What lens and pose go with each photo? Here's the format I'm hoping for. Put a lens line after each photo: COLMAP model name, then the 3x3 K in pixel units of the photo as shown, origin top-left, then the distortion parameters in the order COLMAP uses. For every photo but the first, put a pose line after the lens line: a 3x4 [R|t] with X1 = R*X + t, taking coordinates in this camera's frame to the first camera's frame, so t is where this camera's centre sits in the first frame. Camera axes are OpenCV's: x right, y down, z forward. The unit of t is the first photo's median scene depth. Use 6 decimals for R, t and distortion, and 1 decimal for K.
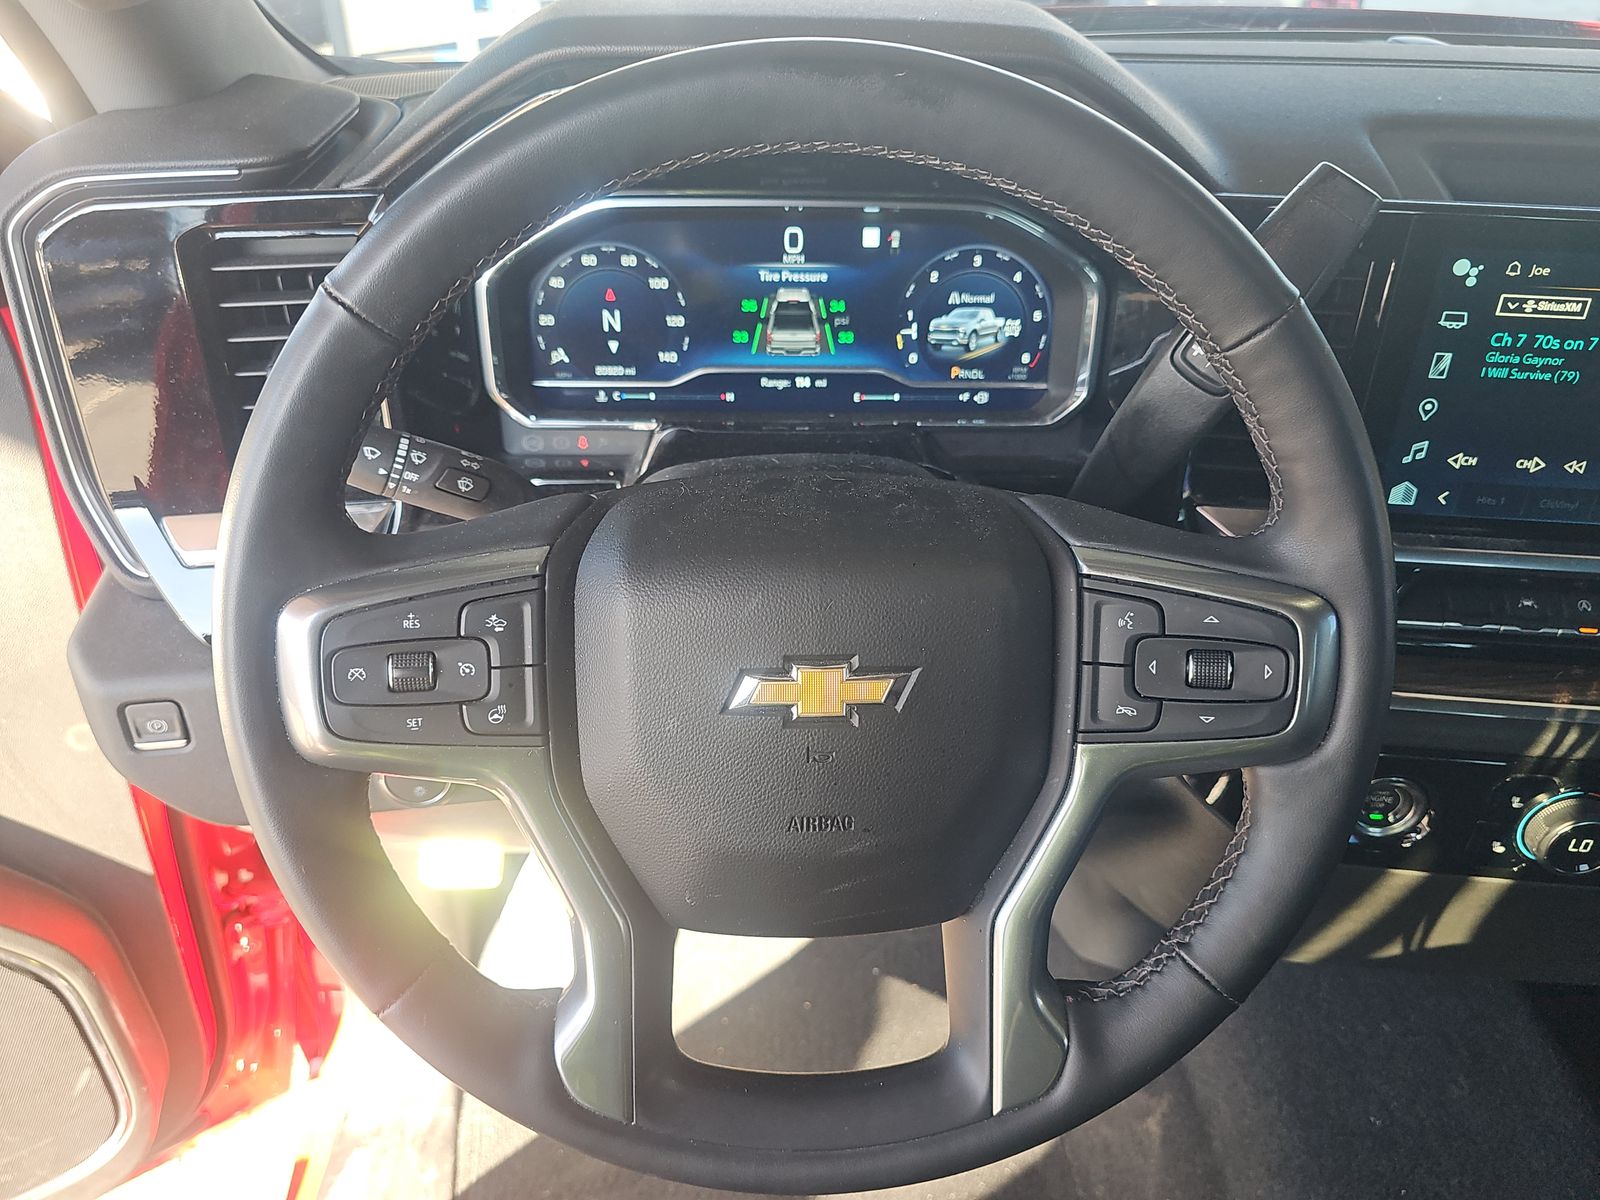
lens RADIAL K [[1077.5, 0, 794.3], [0, 1077.5, 602.8], [0, 0, 1]] dist [0.010837, -0.024445]
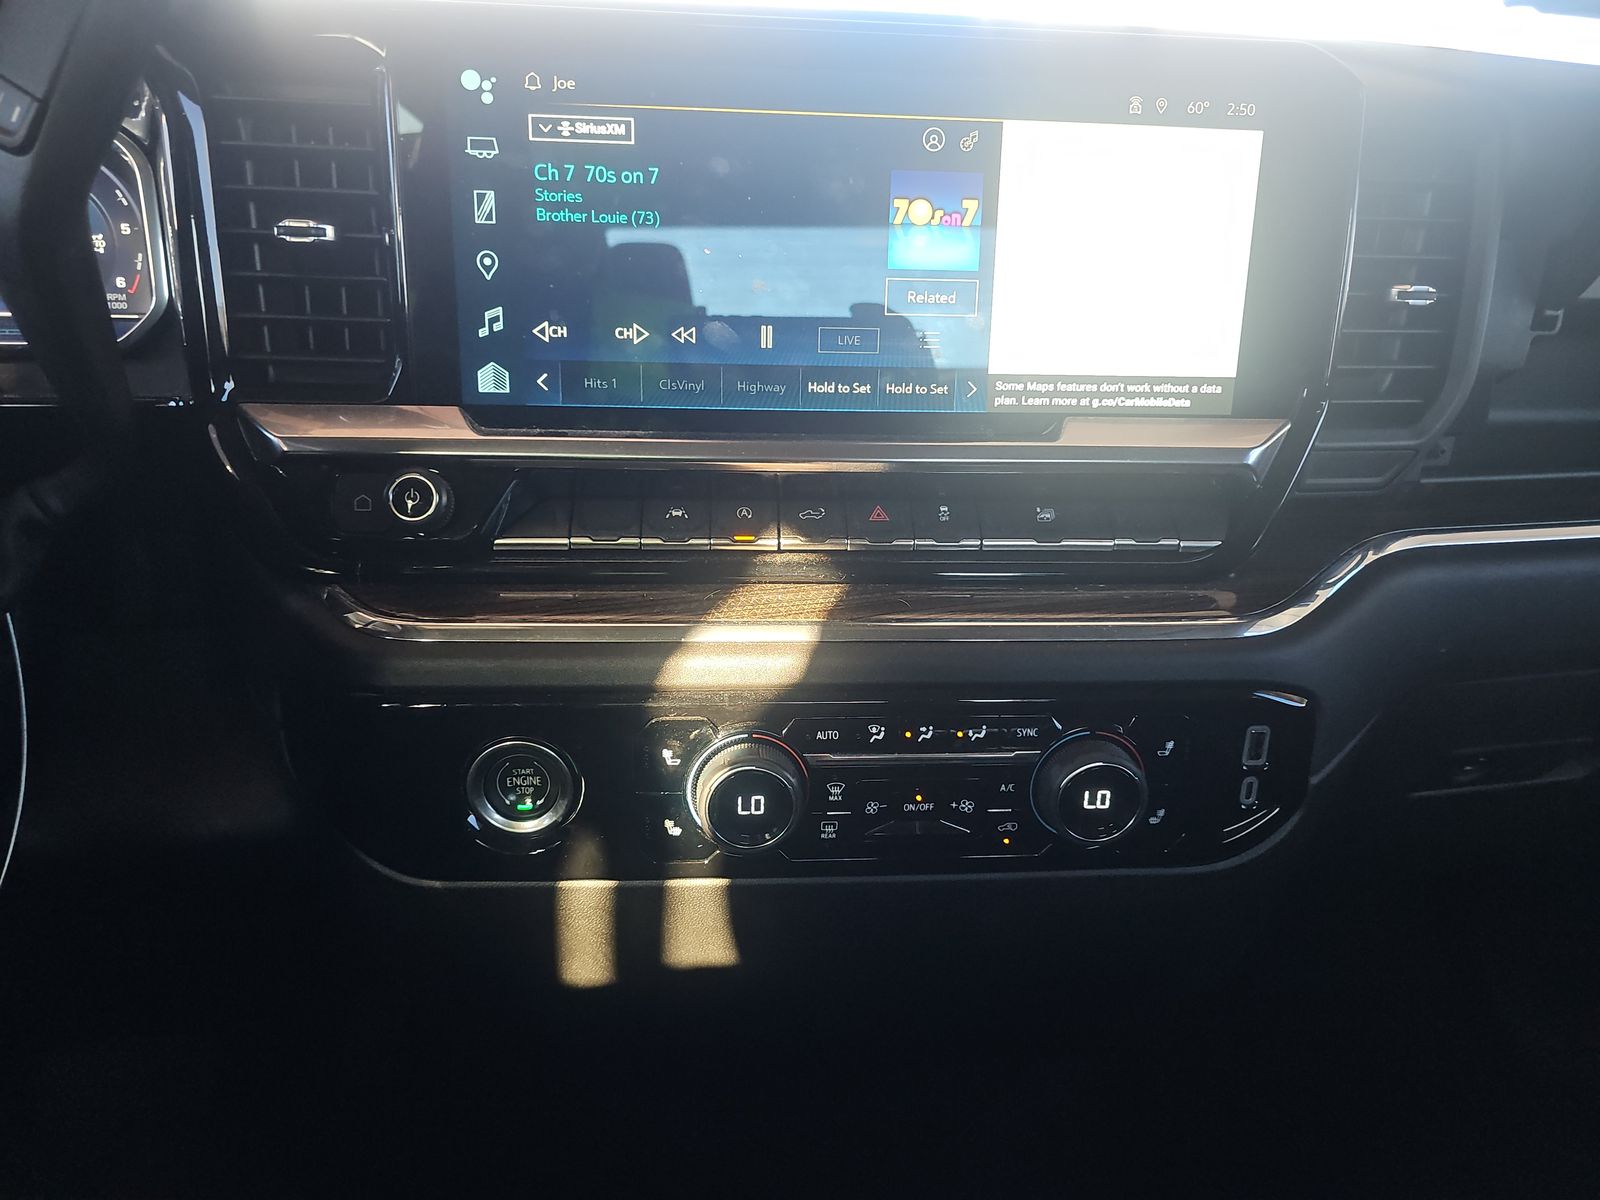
lens RADIAL K [[1077.5, 0, 795.1], [0, 1077.5, 612.2], [0, 0, 1]] dist [0.010837, -0.024445]
pose [[0.981843, -0.045575, 0.184139, 0.544904], [0.084209, 0.974539, -0.207805, 0.220056], [-0.169980, 0.219538, 0.960682, 0.198359]]
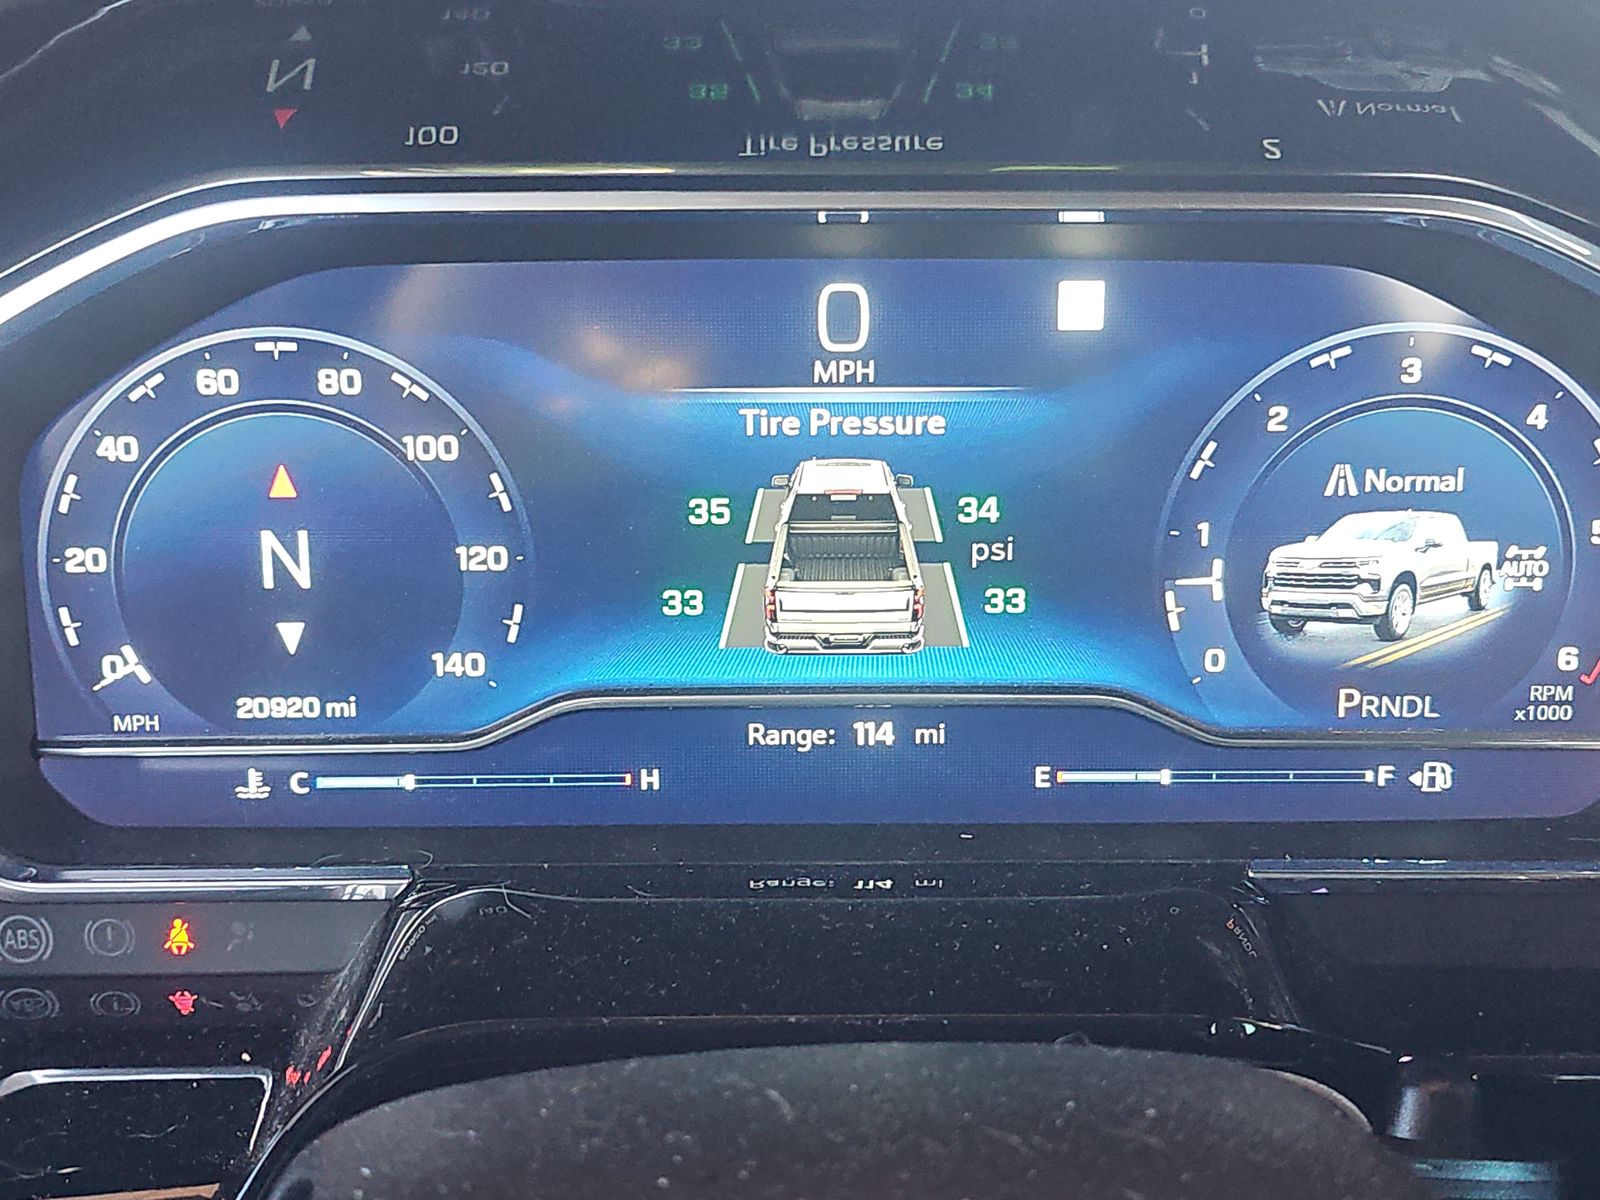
lens RADIAL K [[1077.5, 0, 806.2], [0, 1077.5, 597.5], [0, 0, 1]] dist [0.010837, -0.024445]
pose [[0.996741, -0.015870, 0.079094, -0.039285], [0.031248, 0.979870, -0.197178, -0.186529], [-0.074373, 0.199007, 0.977172, 0.692840]]
